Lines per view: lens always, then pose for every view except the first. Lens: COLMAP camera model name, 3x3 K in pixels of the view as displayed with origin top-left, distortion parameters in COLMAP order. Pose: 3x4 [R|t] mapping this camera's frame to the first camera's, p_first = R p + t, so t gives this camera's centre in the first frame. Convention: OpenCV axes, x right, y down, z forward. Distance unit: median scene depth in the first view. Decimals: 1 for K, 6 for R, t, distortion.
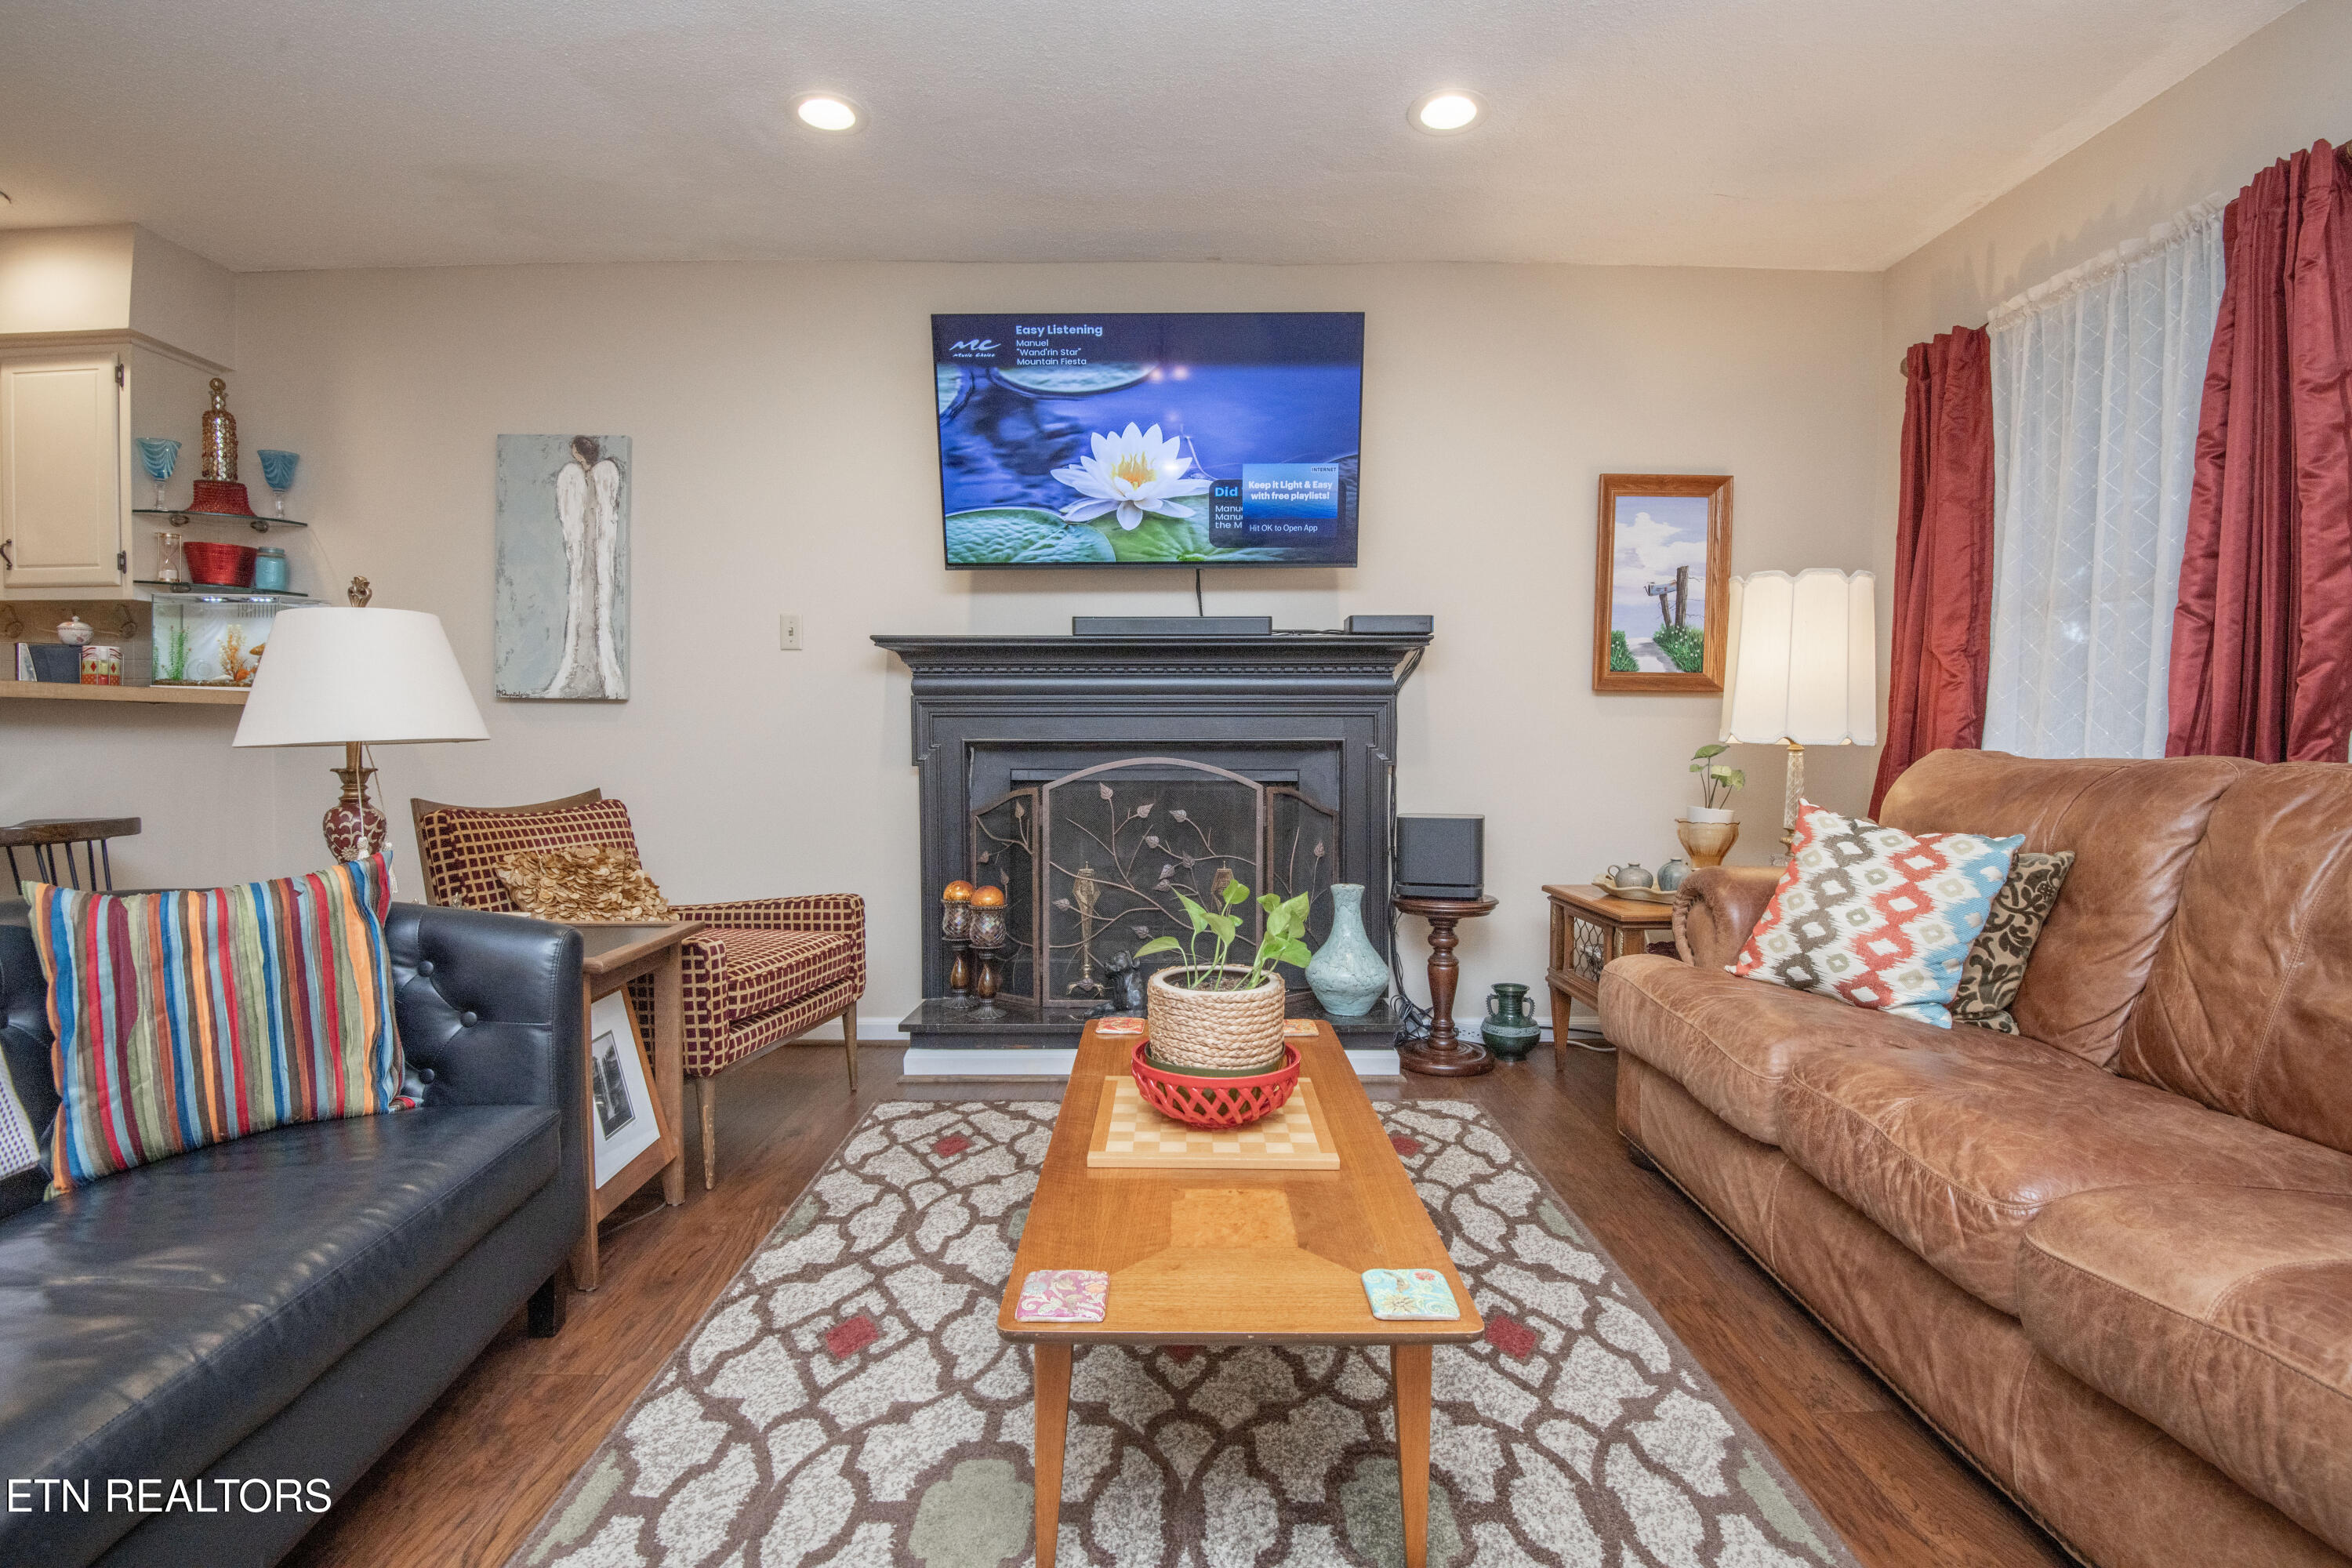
lens RADIAL K [[1083.5, 0, 1186.5], [0, 1083.5, 778.0], [0, 0, 1]] dist [-0.019436, -0.014572]
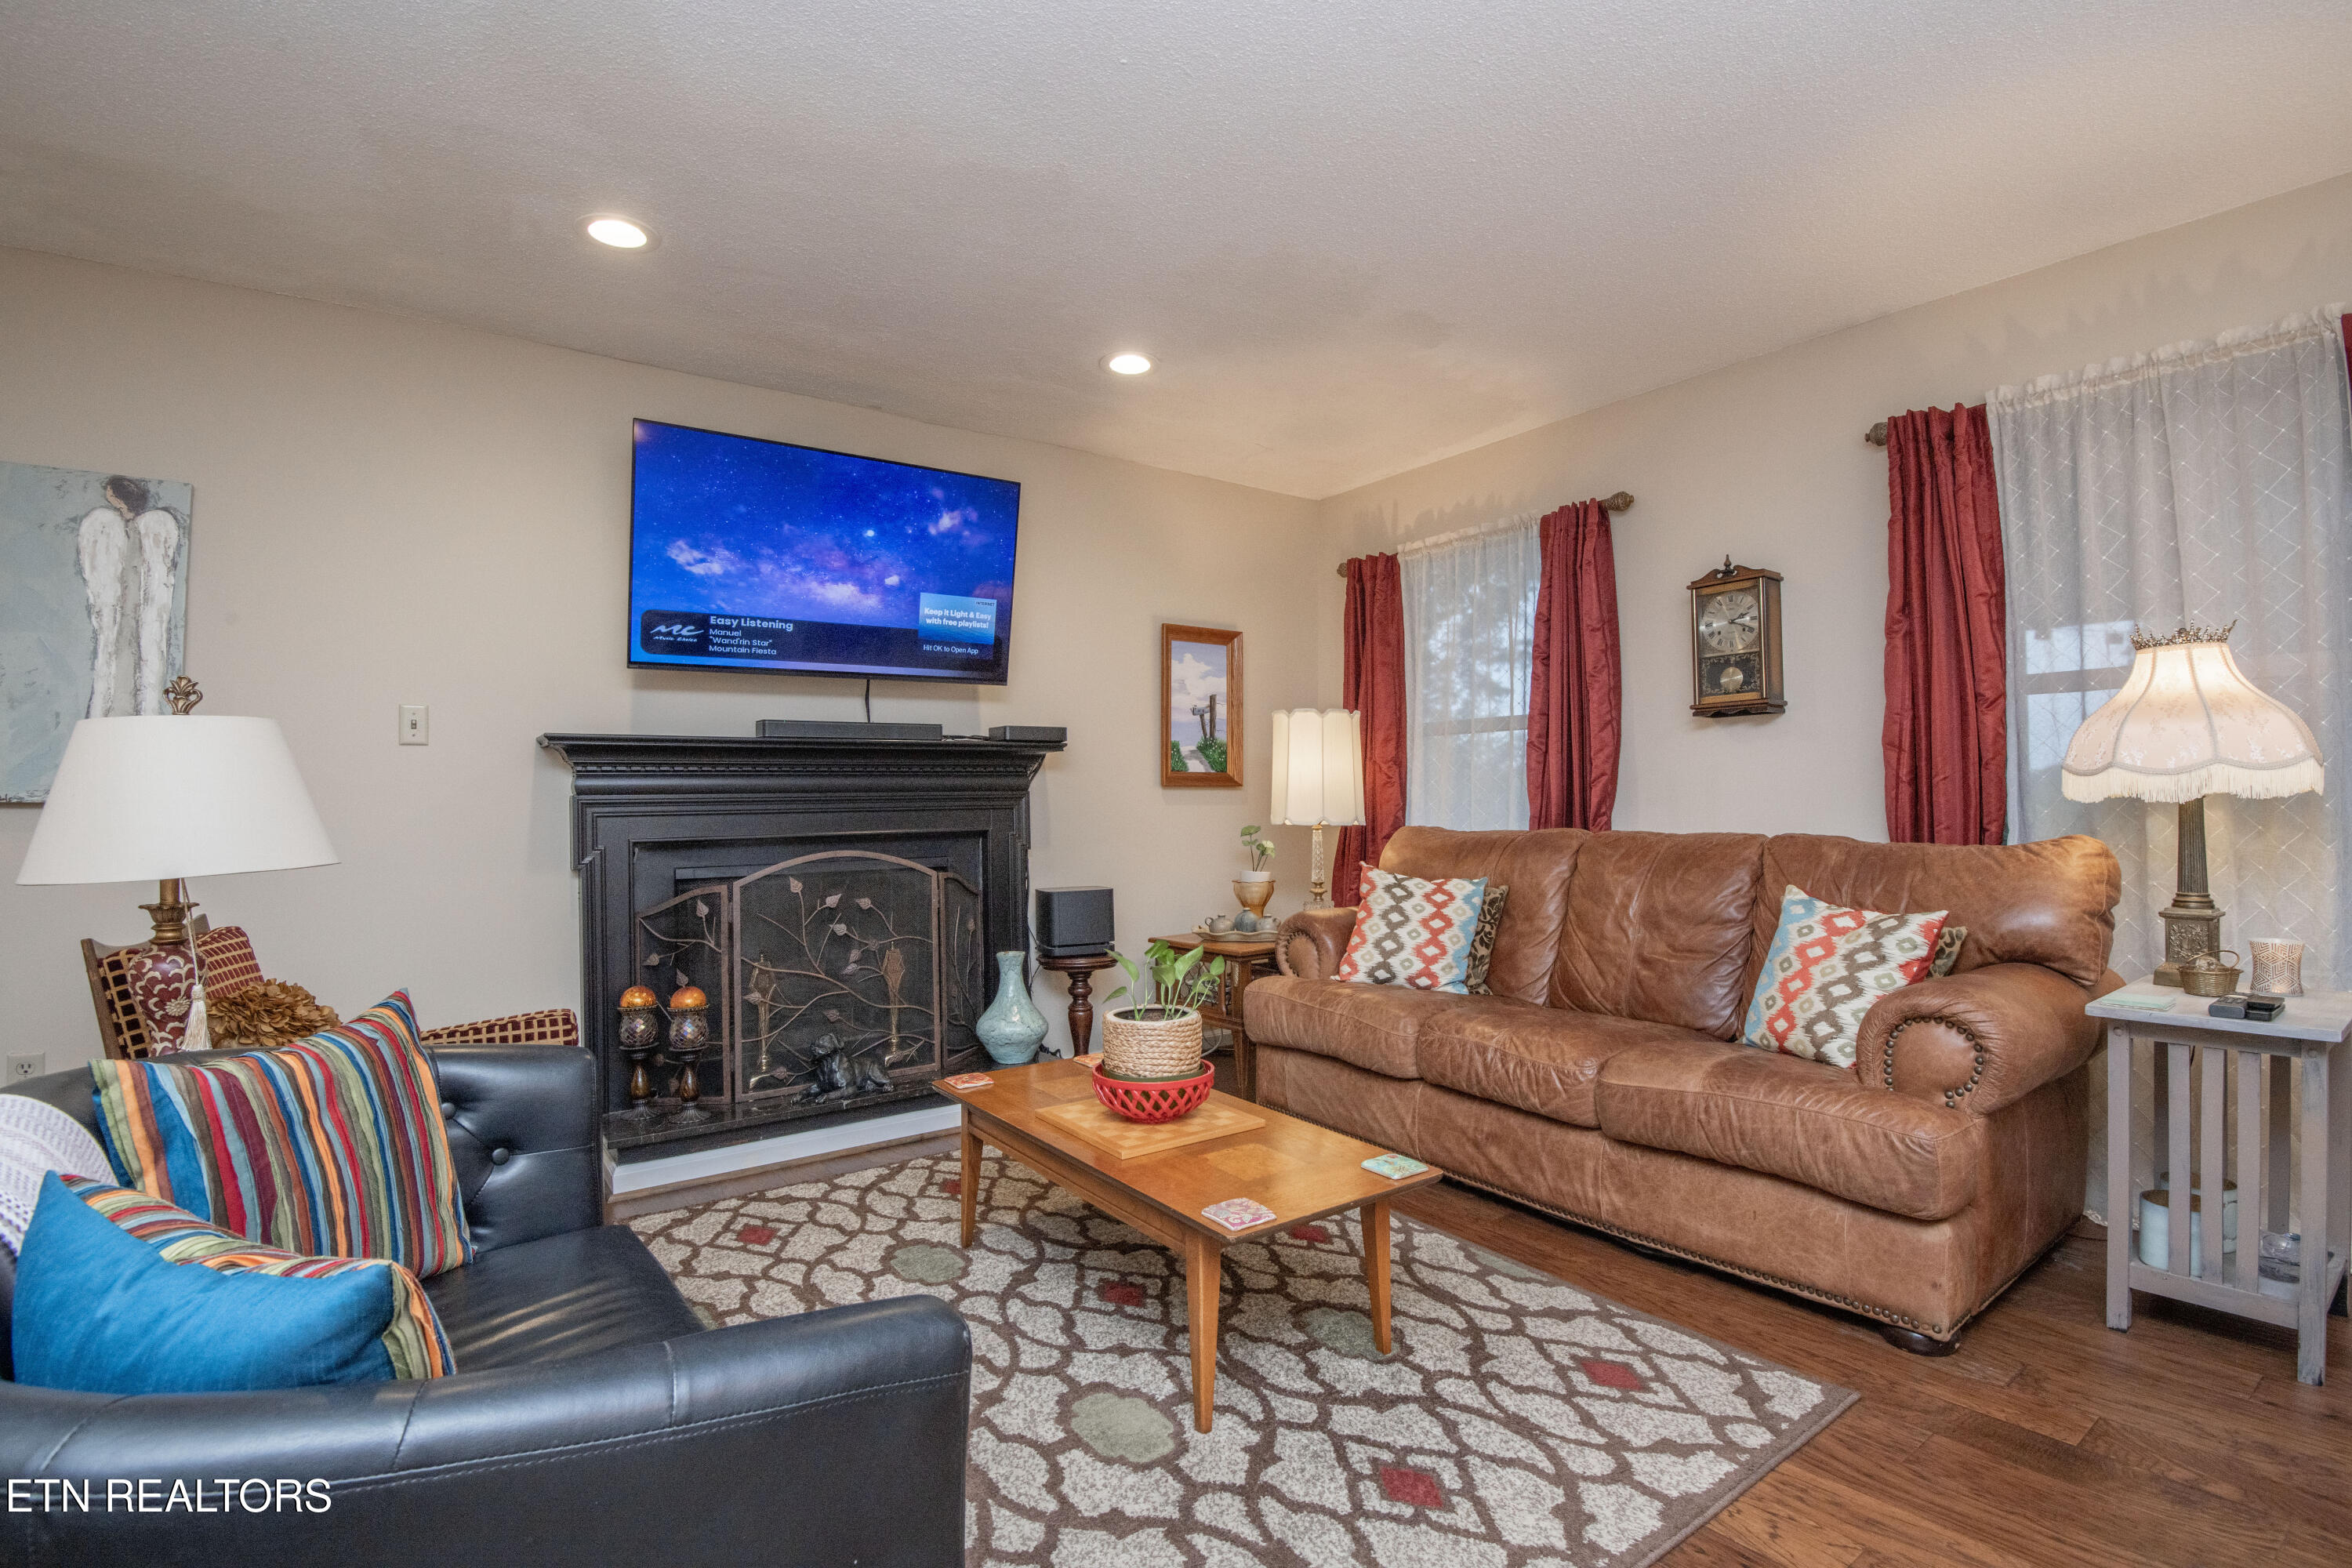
lens RADIAL K [[1083.5, 0, 1185.9], [0, 1083.5, 776.0], [0, 0, 1]] dist [-0.019436, -0.014572]
pose [[0.811405, -0.000029, 0.584485, -0.466590], [0.040731, 0.997572, -0.056495, -0.022865], [-0.583064, 0.069646, 0.809435, -0.101047]]
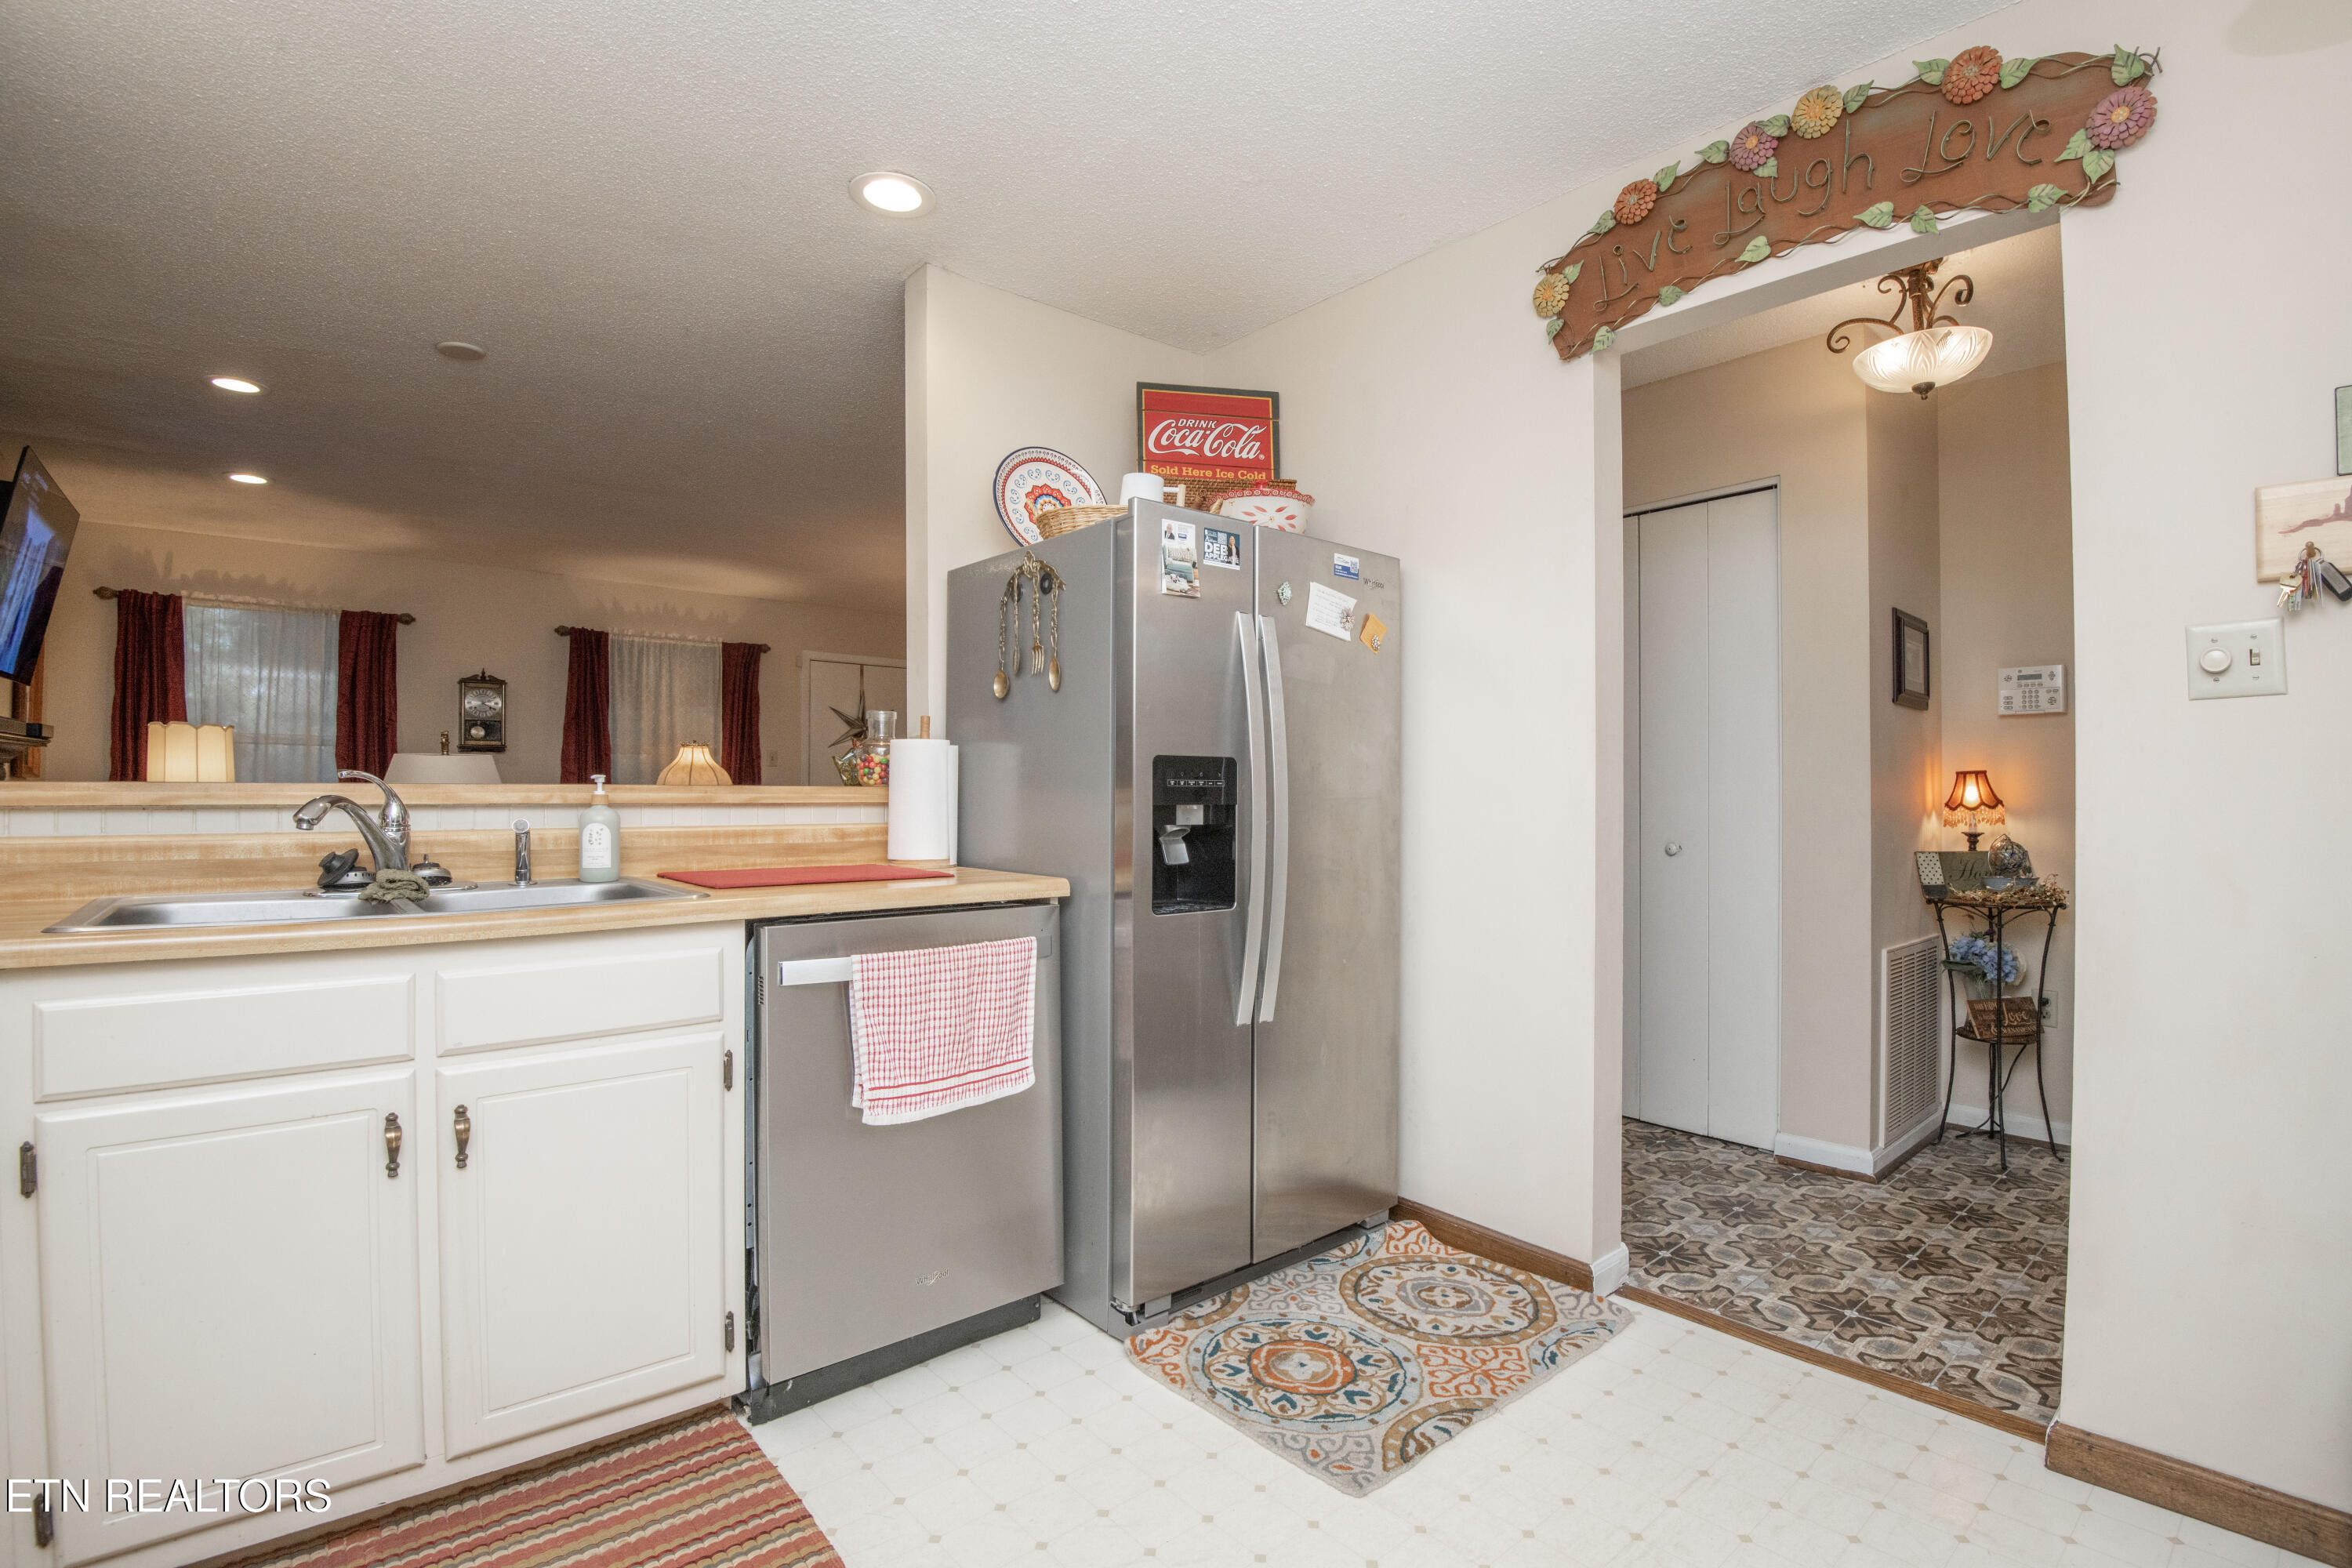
lens RADIAL K [[1083.5, 0, 1177.4], [0, 1083.5, 785.6], [0, 0, 1]] dist [-0.019436, -0.014572]
pose [[-0.640526, -0.006736, 0.767907, -2.090043], [0.021907, 0.999394, 0.027039, -0.094111], [-0.767624, 0.034142, -0.639990, 0.898642]]
